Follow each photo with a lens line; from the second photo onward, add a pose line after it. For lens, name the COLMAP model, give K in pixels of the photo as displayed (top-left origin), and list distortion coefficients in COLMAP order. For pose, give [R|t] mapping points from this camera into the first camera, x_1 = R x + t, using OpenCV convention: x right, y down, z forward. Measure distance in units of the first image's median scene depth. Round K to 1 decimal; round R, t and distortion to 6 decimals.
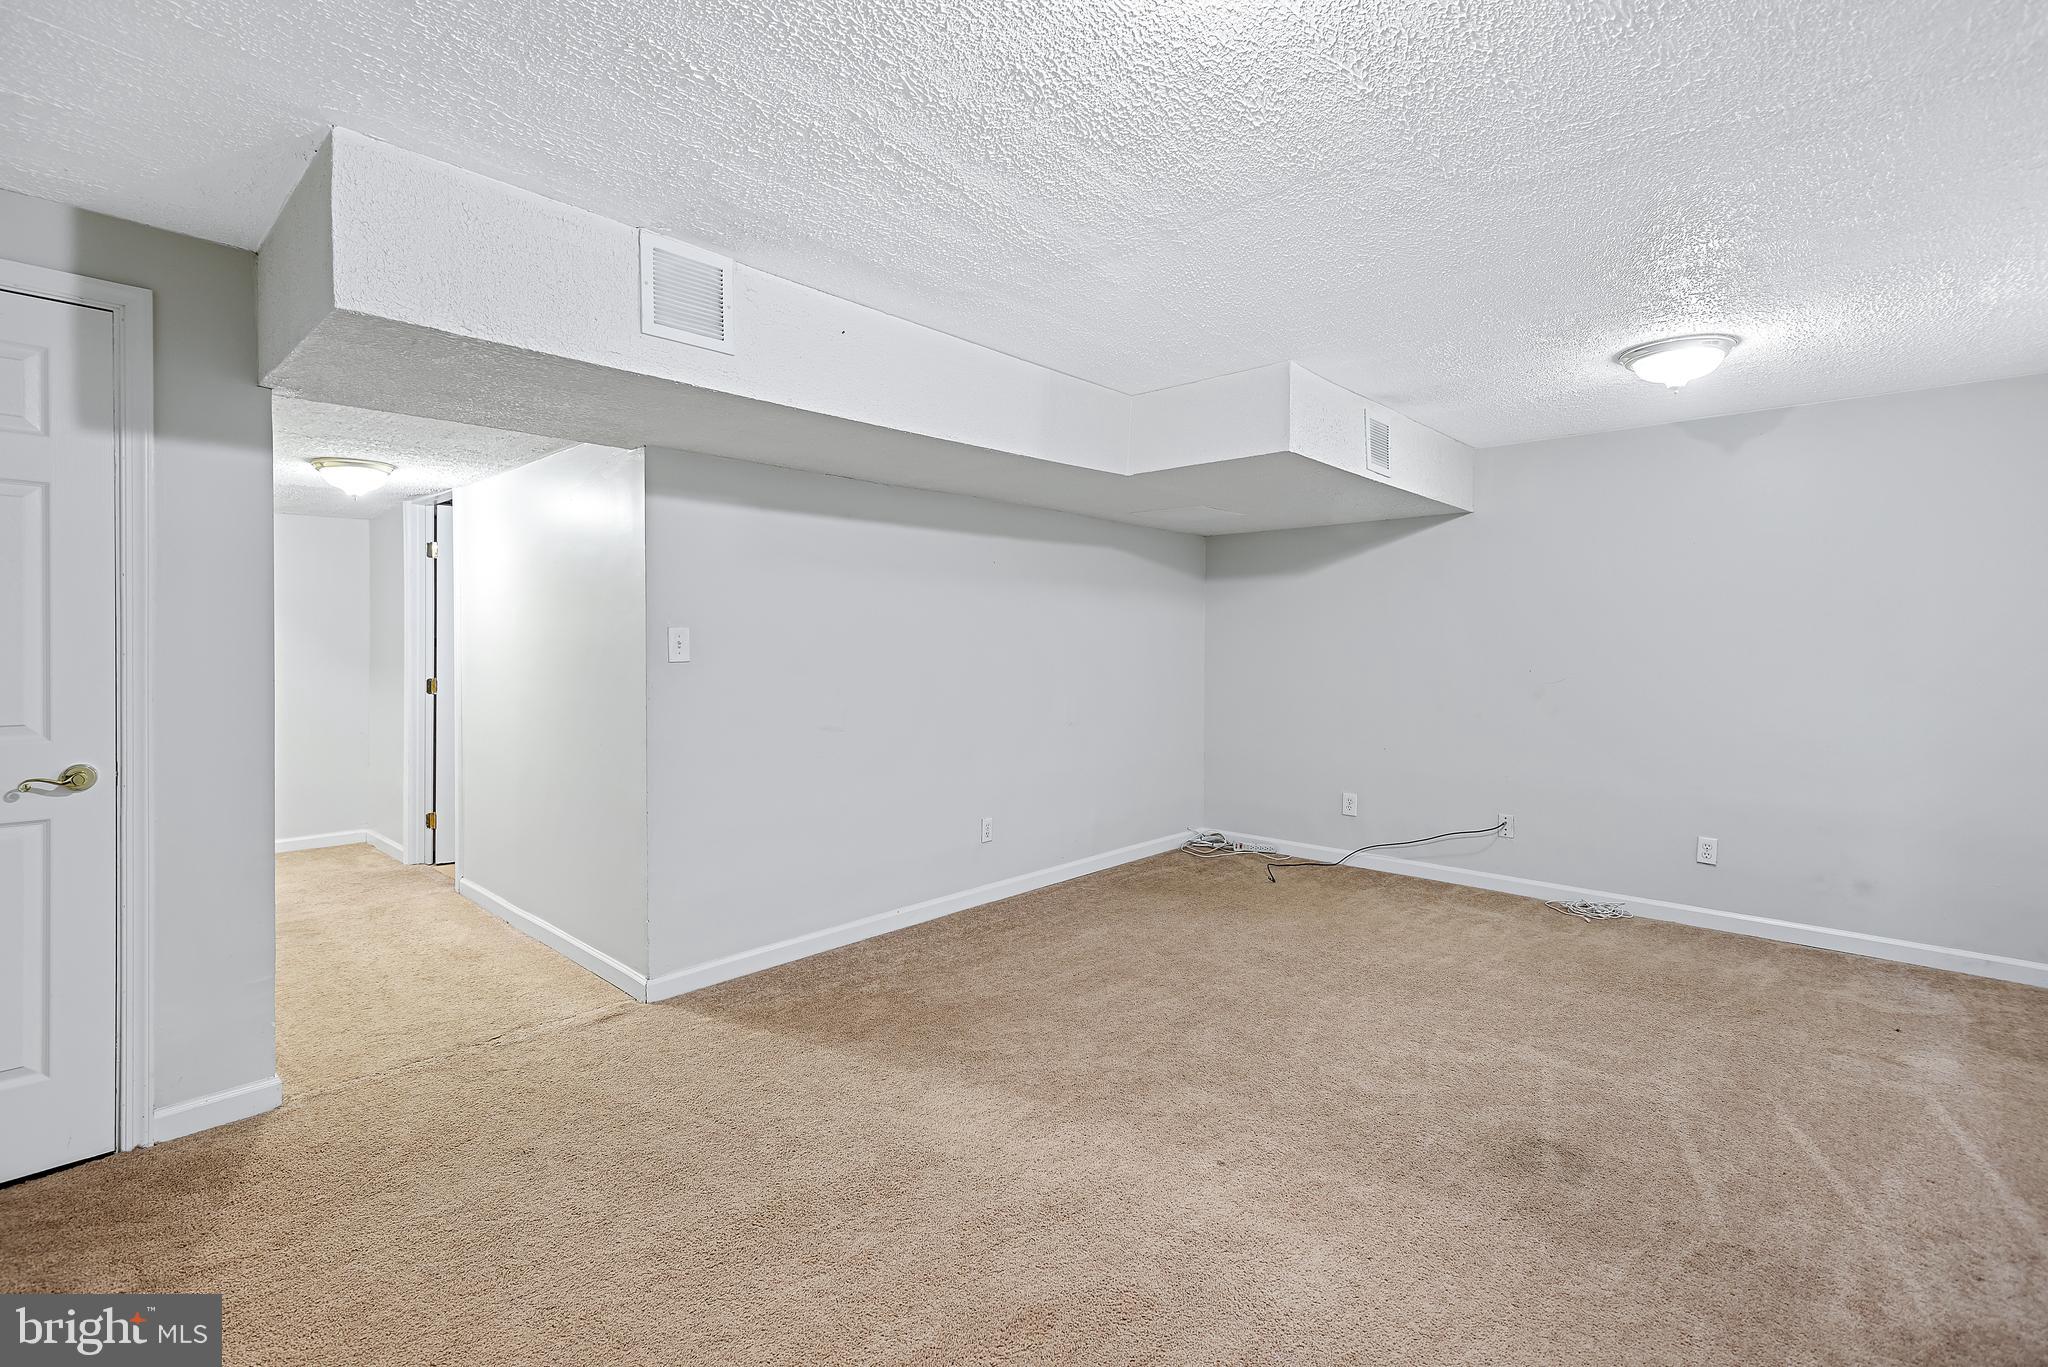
lens RADIAL K [[922.4, 0, 1021.9], [0, 922.4, 635.3], [0, 0, 1]] dist [0.001414, -0.000368]
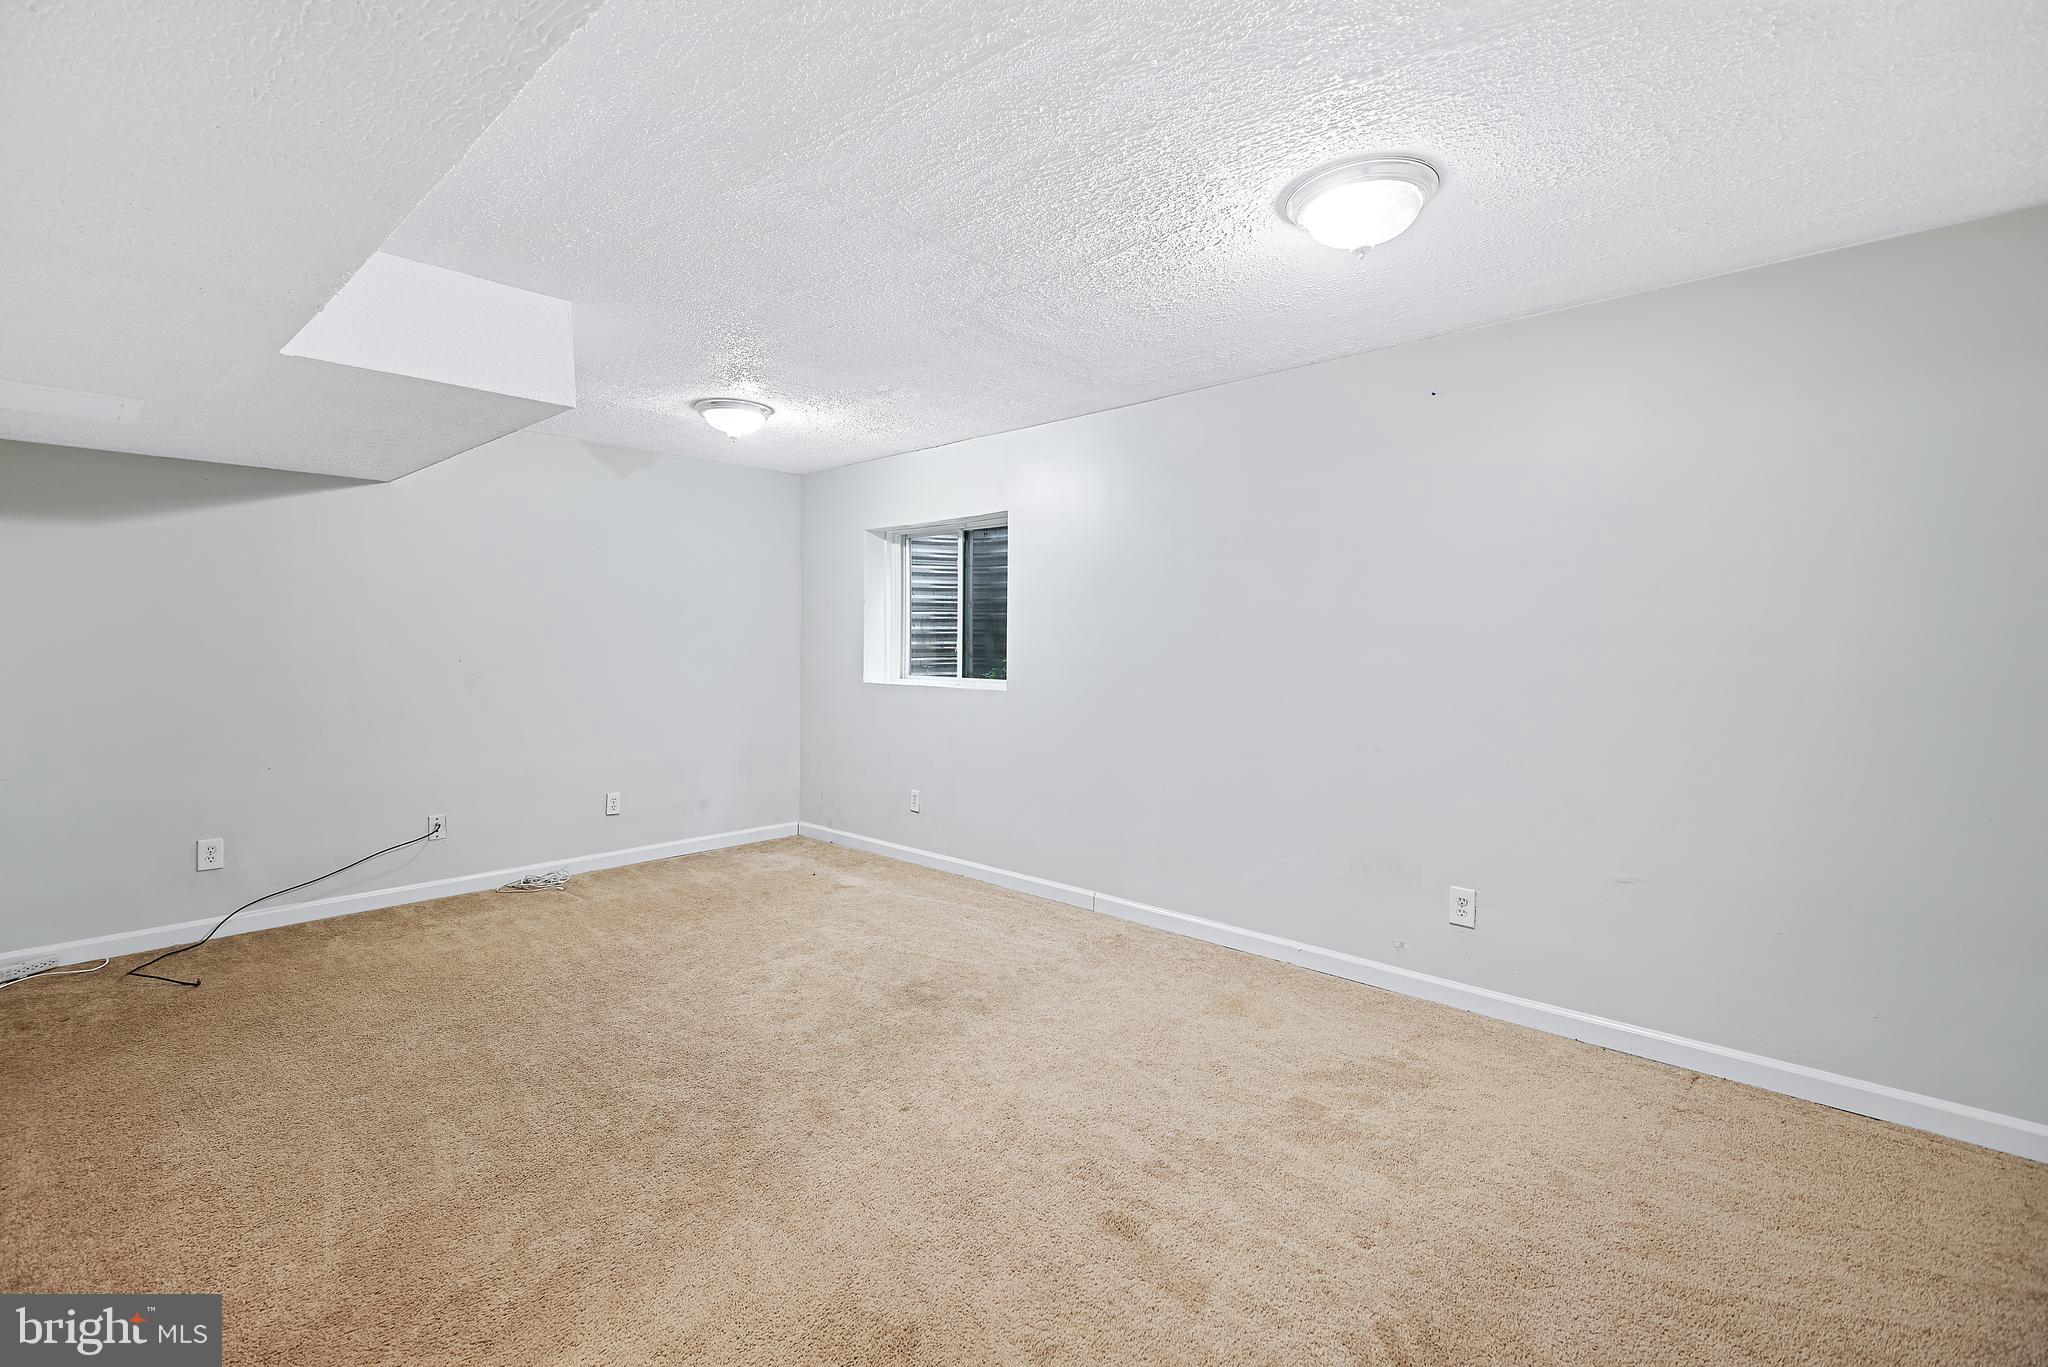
lens RADIAL K [[922.4, 0, 1021.9], [0, 922.4, 635.3], [0, 0, 1]] dist [0.001414, -0.000368]
pose [[-0.001392, -0.002661, 0.999995, -0.486476], [-0.012472, 0.999919, 0.002644, 0.002095], [-0.999921, -0.012469, -0.001425, 0.480232]]
